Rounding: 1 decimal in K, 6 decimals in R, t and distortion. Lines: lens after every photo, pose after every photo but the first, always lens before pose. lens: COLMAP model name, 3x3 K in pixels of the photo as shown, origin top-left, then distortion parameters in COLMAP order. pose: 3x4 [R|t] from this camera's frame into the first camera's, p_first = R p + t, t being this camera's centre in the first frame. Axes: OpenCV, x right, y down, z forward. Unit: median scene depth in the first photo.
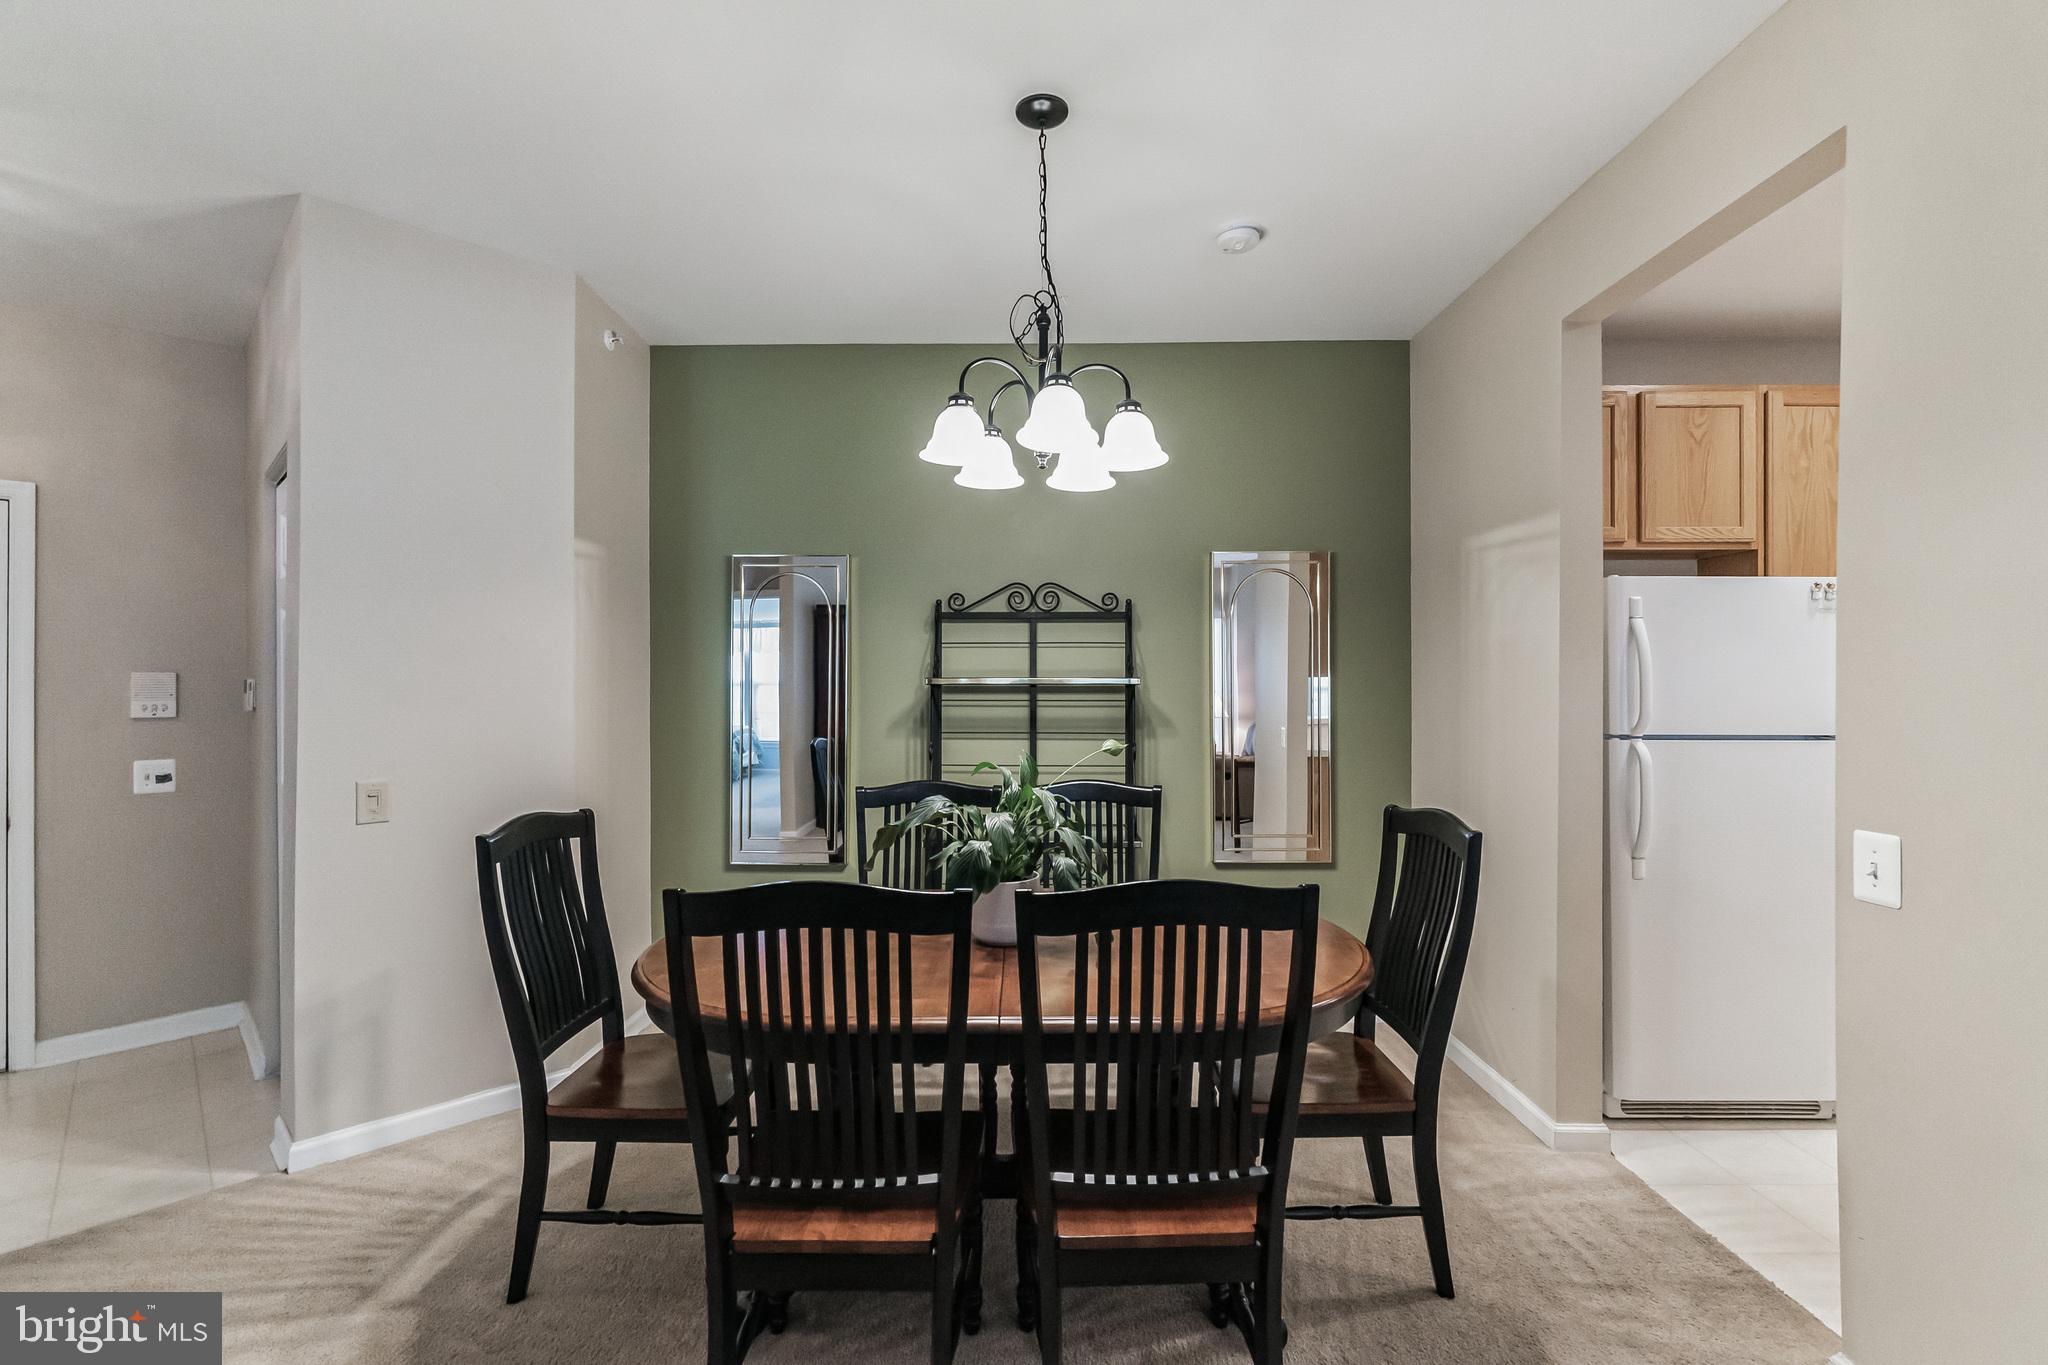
lens RADIAL K [[907.8, 0, 1032.4], [0, 907.8, 678.9], [0, 0, 1]] dist [-0.000185, 0.000196]
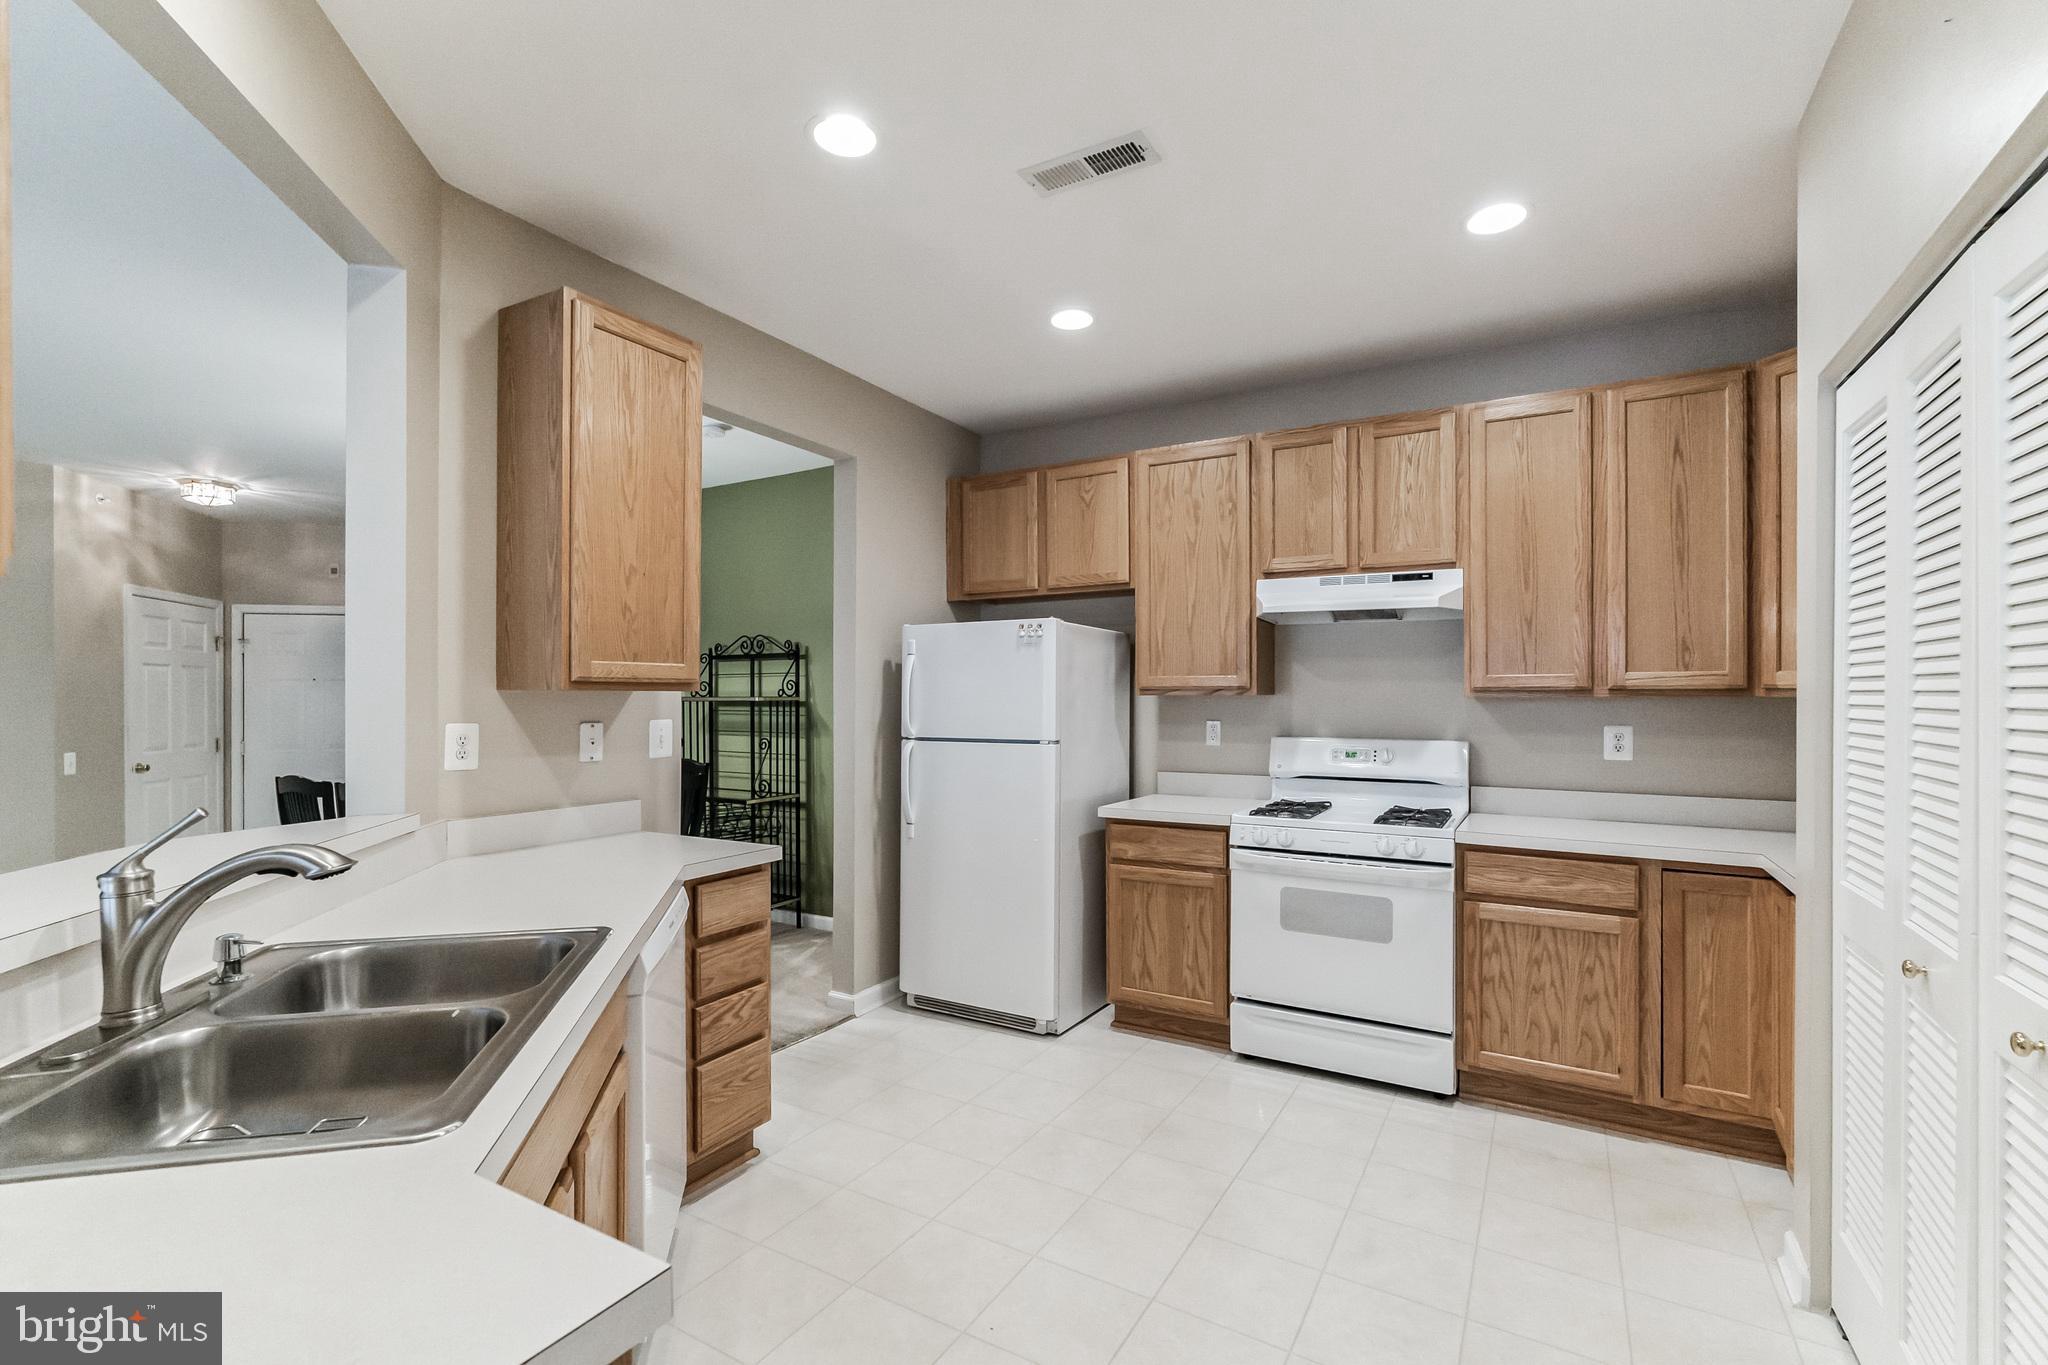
lens RADIAL K [[913.7, 0, 1021.7], [0, 913.7, 699.8], [0, 0, 1]] dist [-0.000587, -0.000033]
pose [[0.861682, -0.000533, -0.507448, 1.190444], [0.005357, 0.999953, 0.008047, -0.005252], [0.507420, -0.009653, 0.861645, -0.110270]]
